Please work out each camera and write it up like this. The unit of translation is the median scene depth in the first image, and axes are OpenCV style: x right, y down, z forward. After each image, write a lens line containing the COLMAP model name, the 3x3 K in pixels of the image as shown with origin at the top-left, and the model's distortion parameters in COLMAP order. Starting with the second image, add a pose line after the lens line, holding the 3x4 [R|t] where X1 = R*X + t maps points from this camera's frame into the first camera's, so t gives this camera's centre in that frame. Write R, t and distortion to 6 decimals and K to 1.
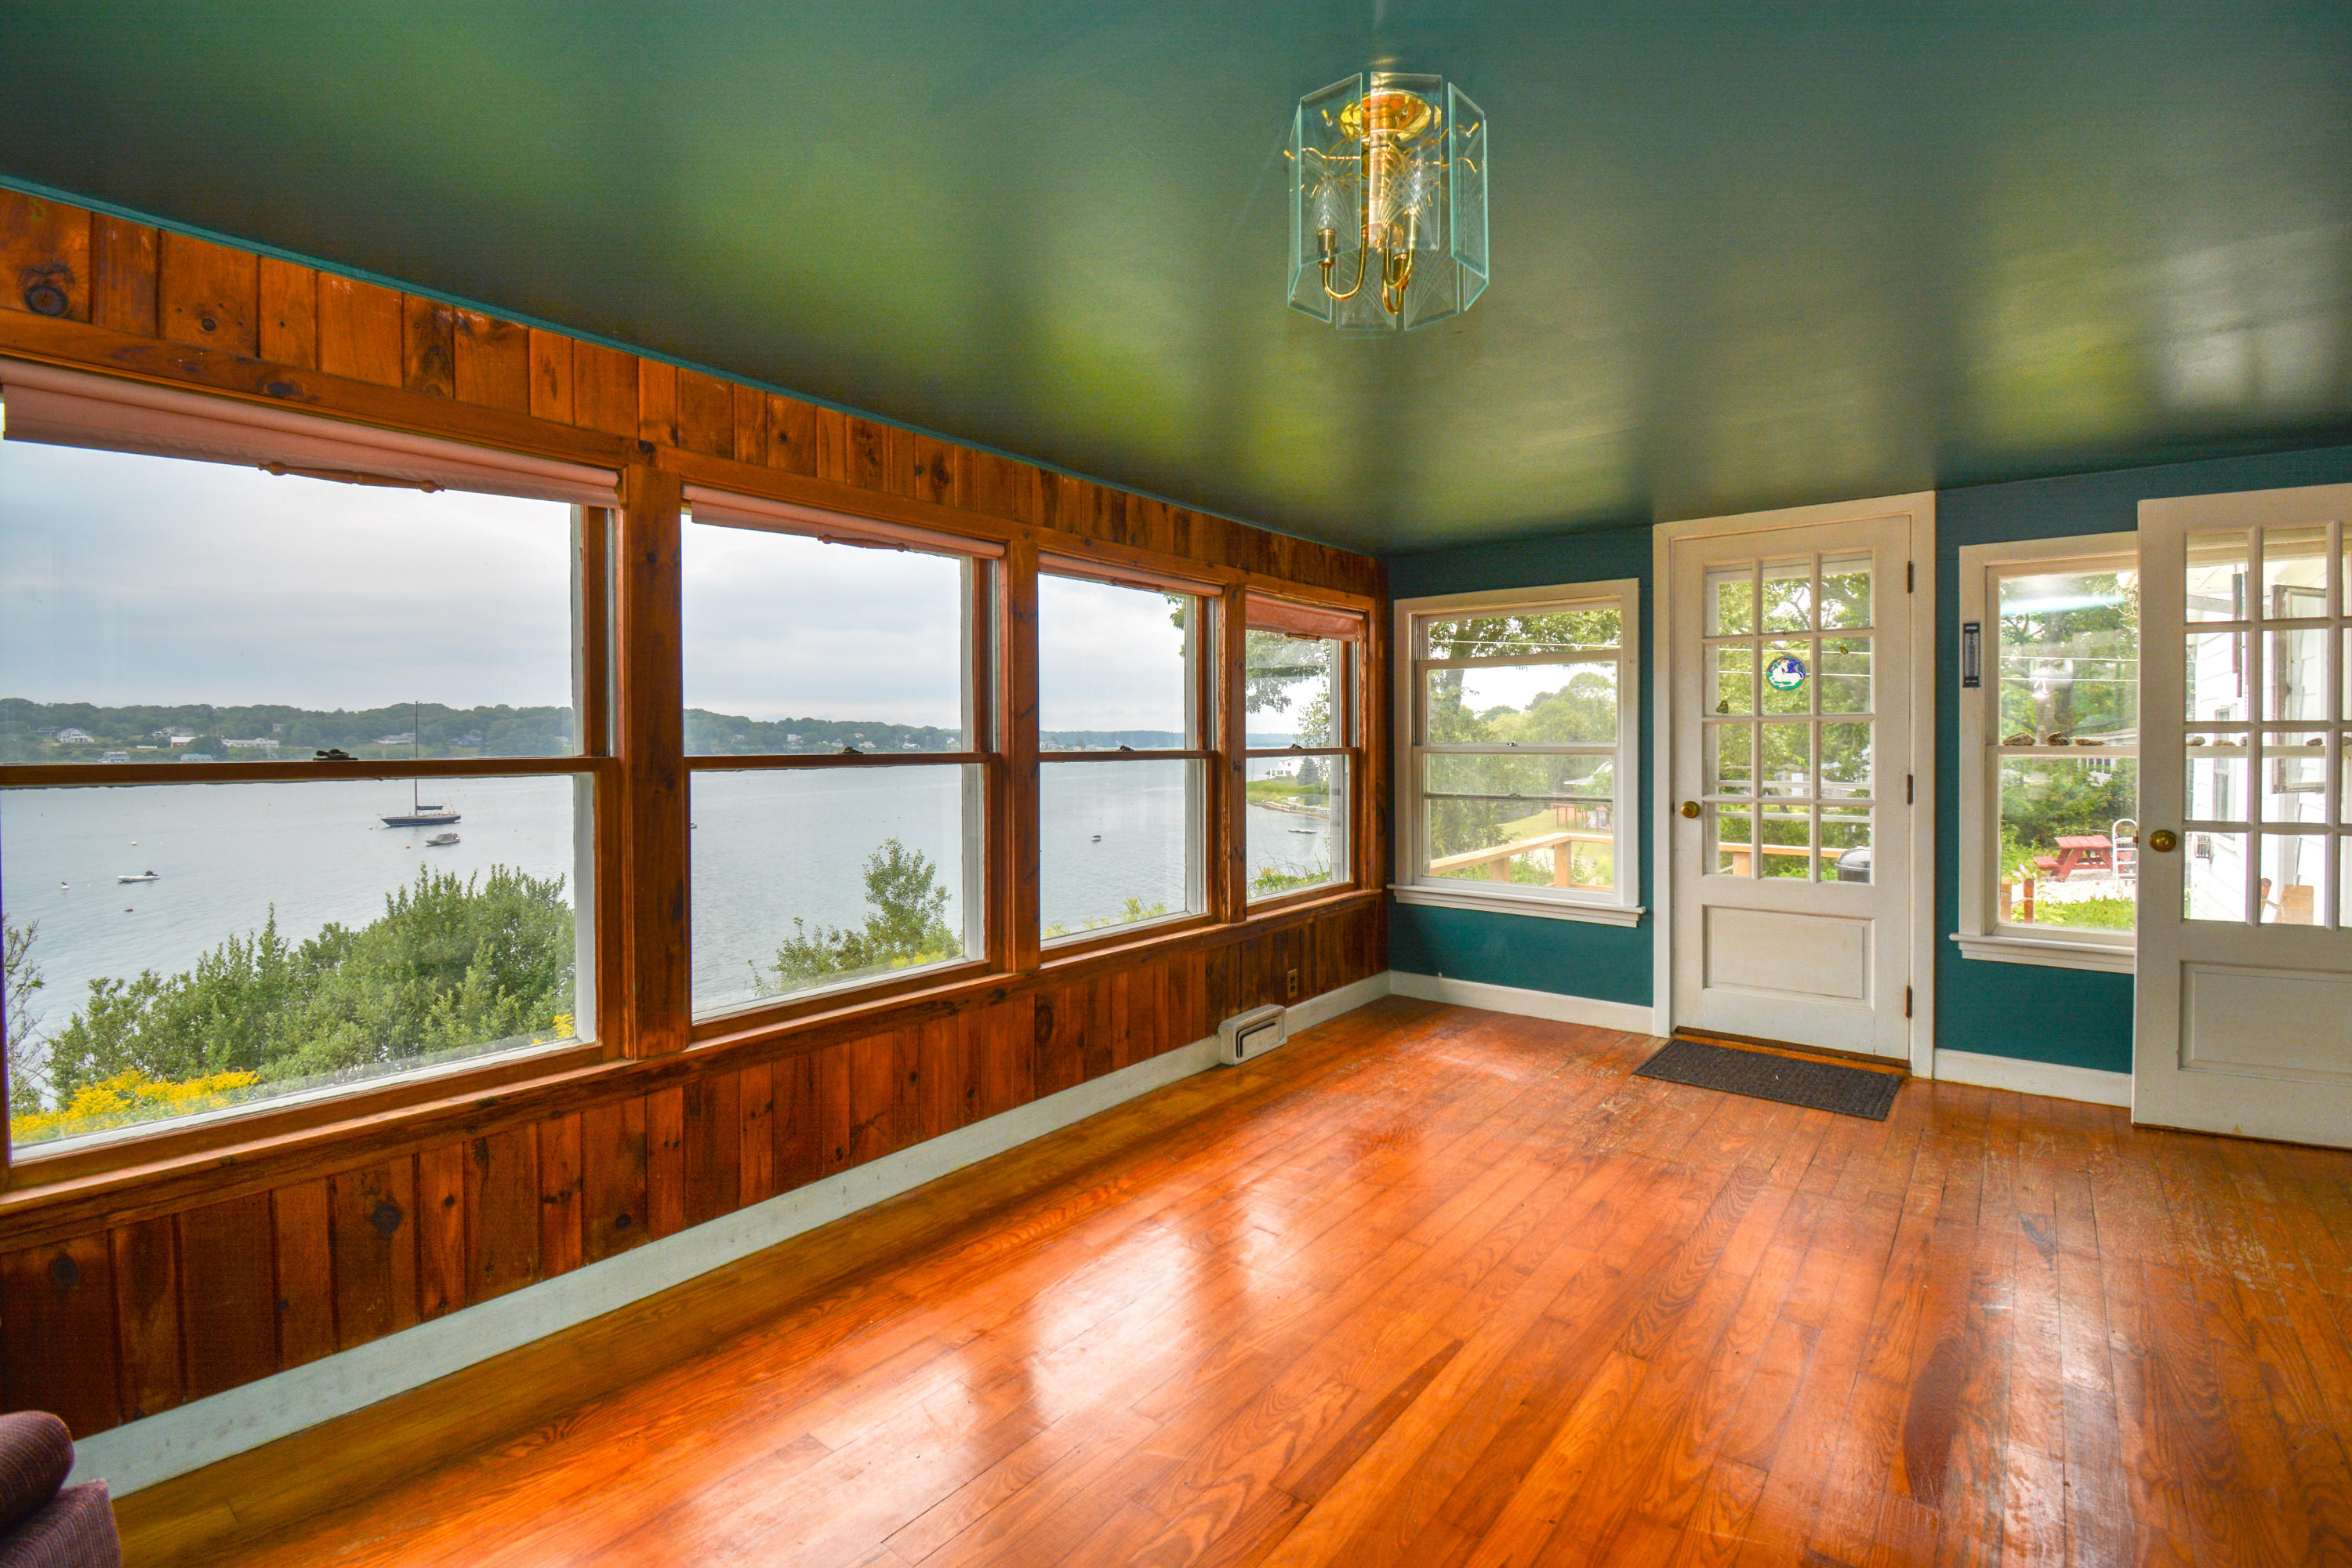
lens RADIAL K [[1089.1, 0, 1175.0], [0, 1089.1, 748.8], [0, 0, 1]] dist [-0.034834, 0.000002]
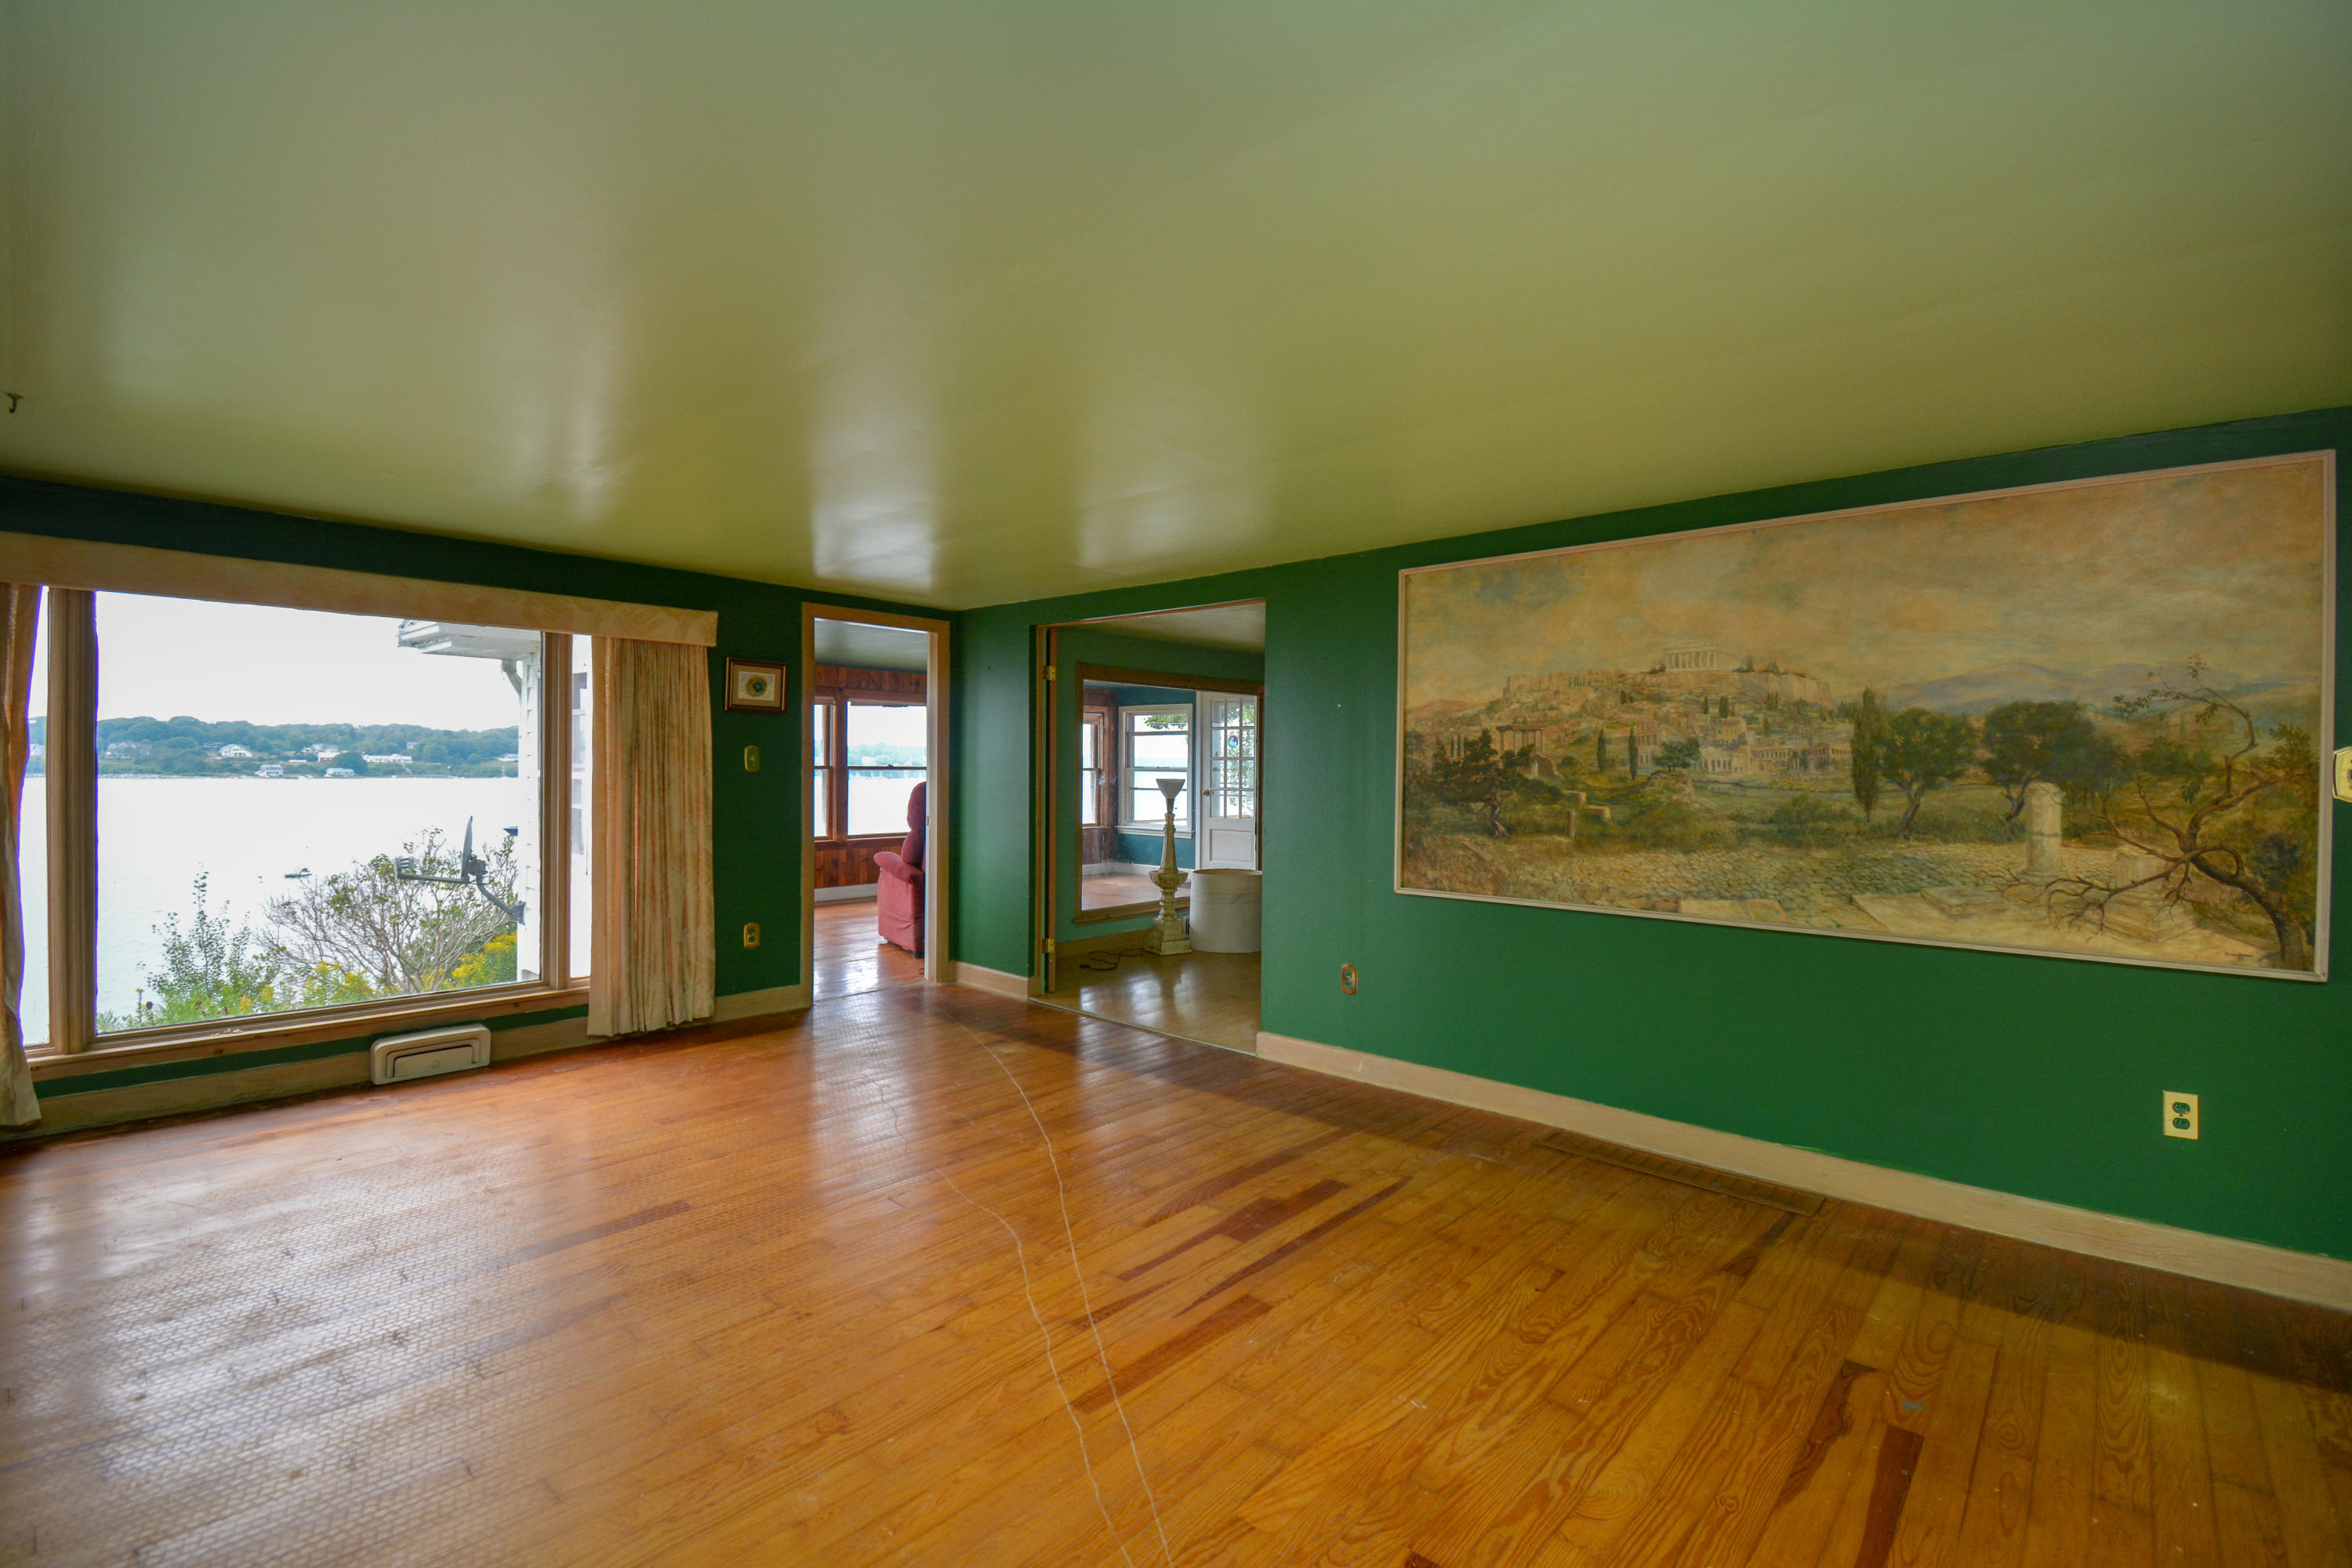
lens RADIAL K [[1089.1, 0, 1175.0], [0, 1089.1, 748.8], [0, 0, 1]] dist [-0.034834, 0.000002]
pose [[0.997542, 0.009466, -0.069435, 0.692913], [-0.011084, 0.999675, -0.022954, 0.013617], [0.069195, 0.023667, 0.997322, -1.964878]]
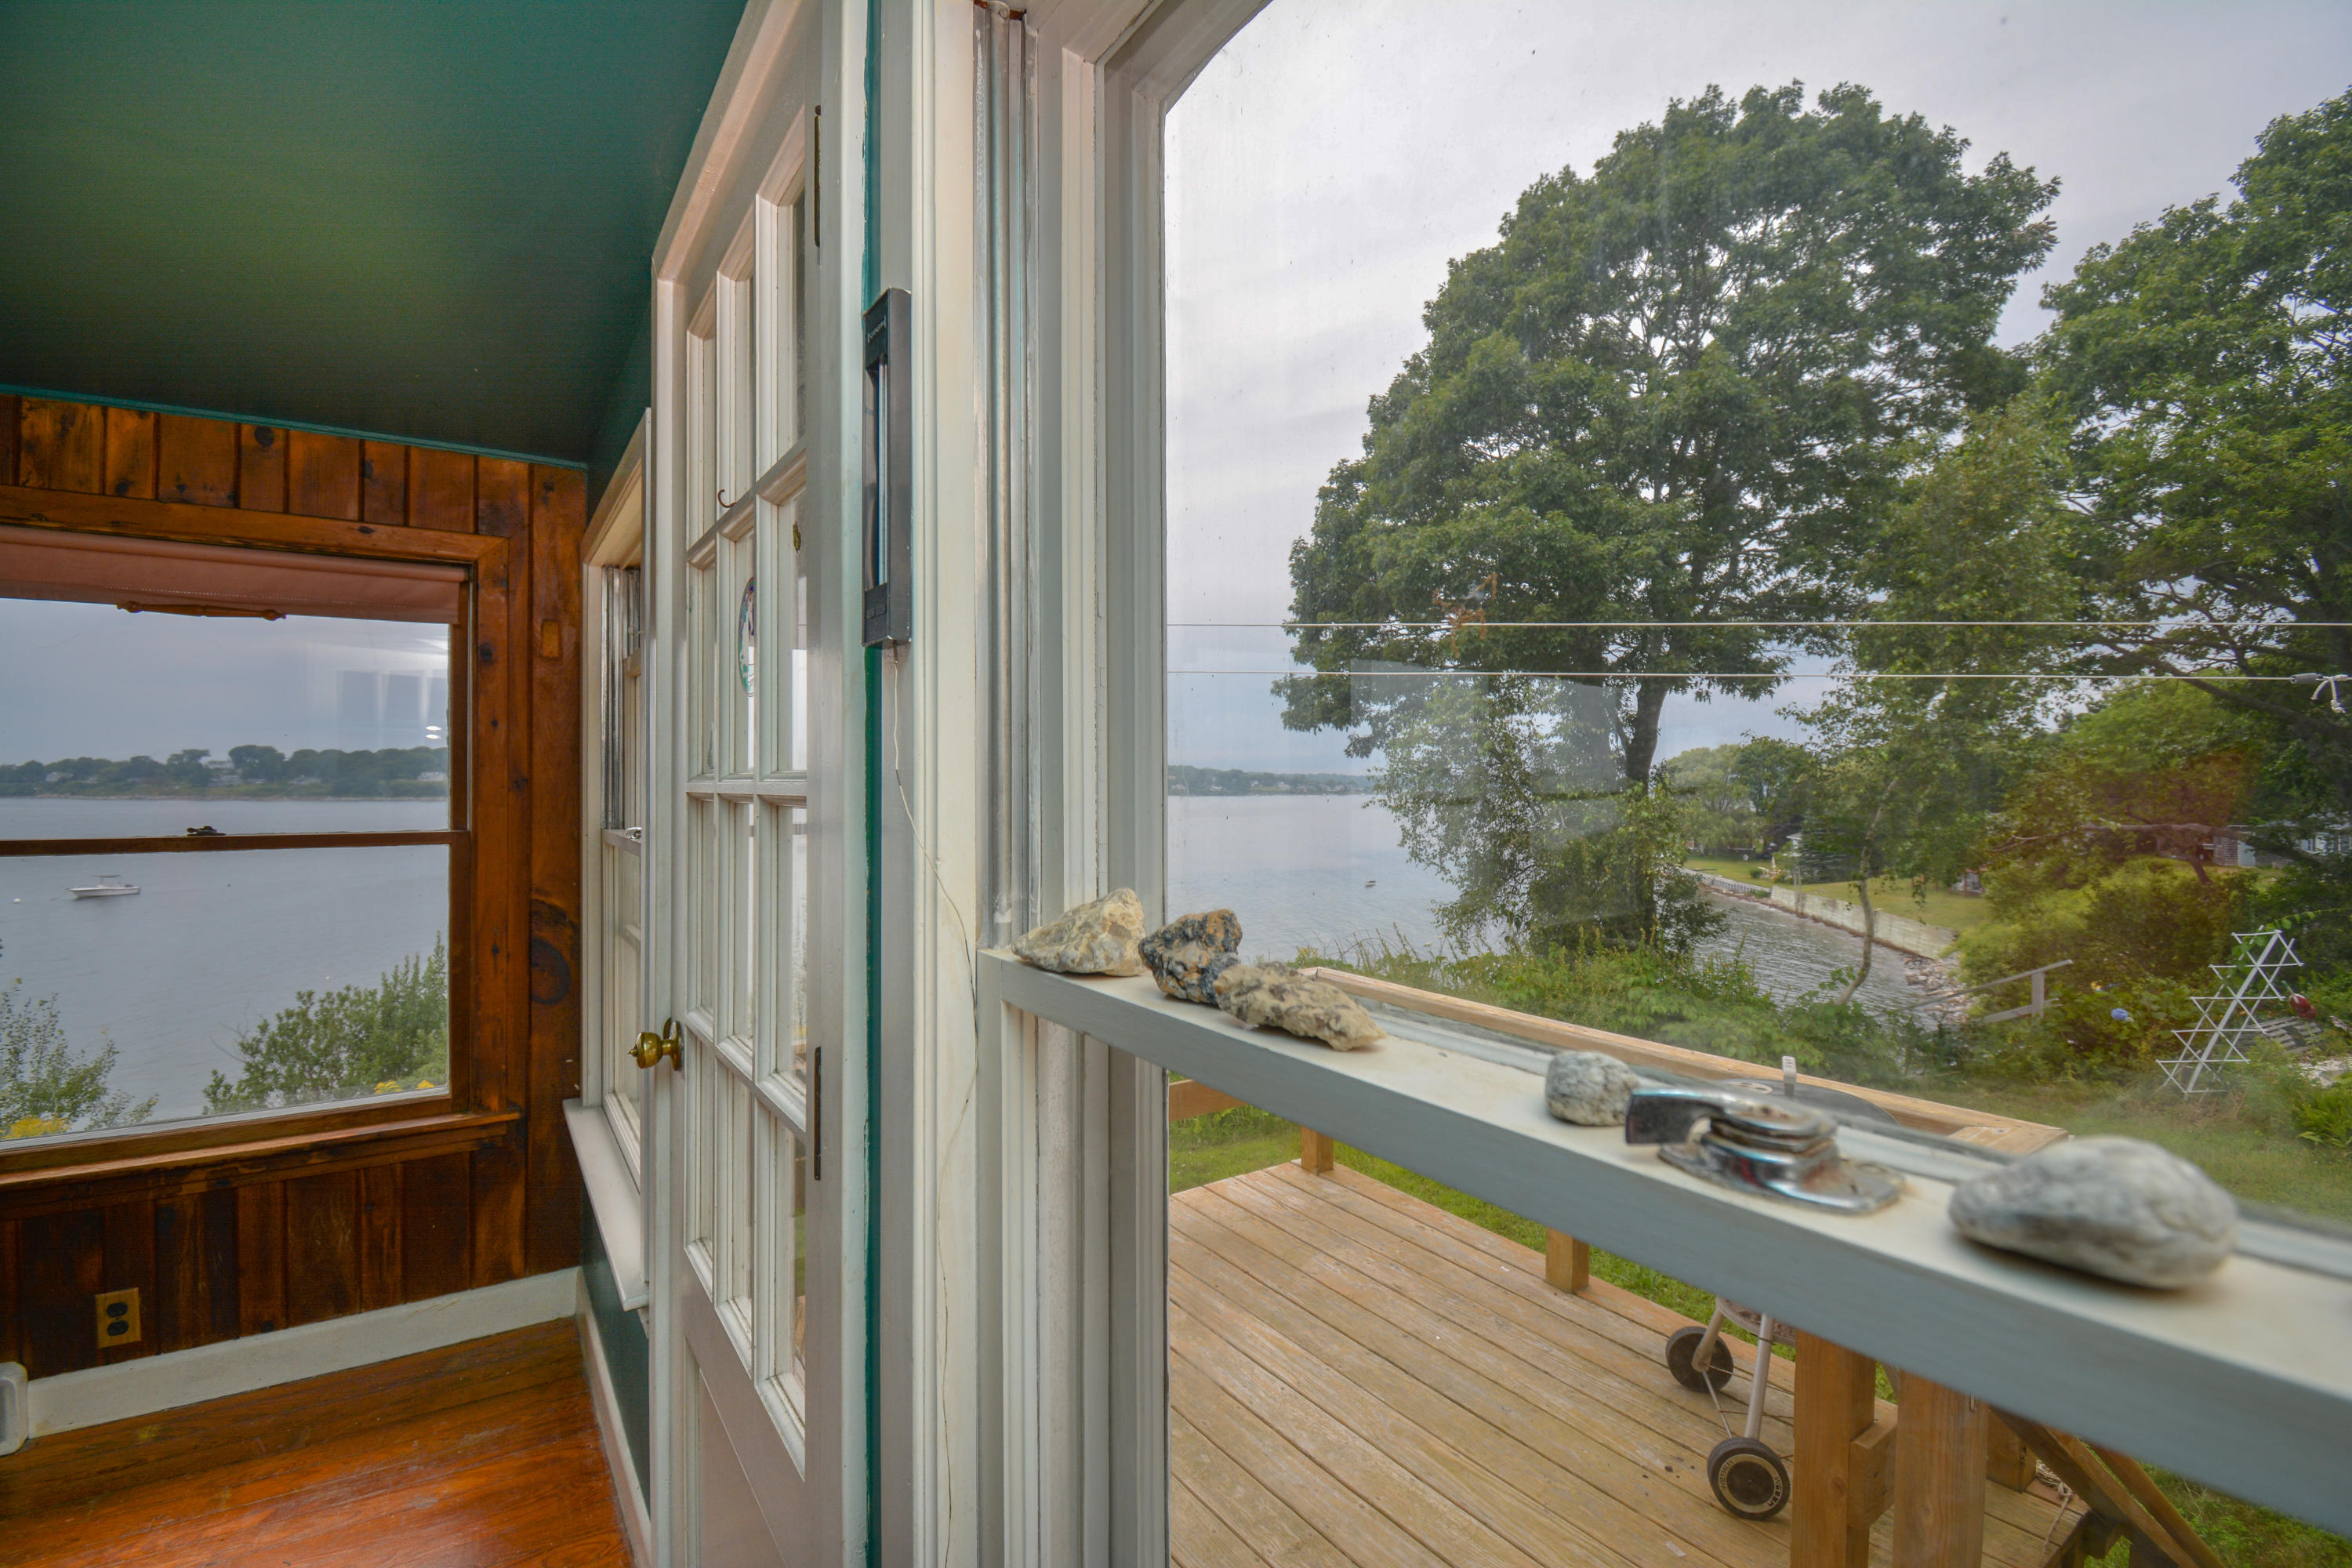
lens RADIAL K [[1040.9, 0, 1170.5], [0, 1040.9, 776.1], [0, 0, 1]] dist [0.002601, -0.015119]
pose [[0.945299, 0.003303, -0.326188, 0.855635], [-0.007700, 0.999896, -0.012192, -0.031051], [0.326114, 0.014037, 0.945226, 0.875386]]
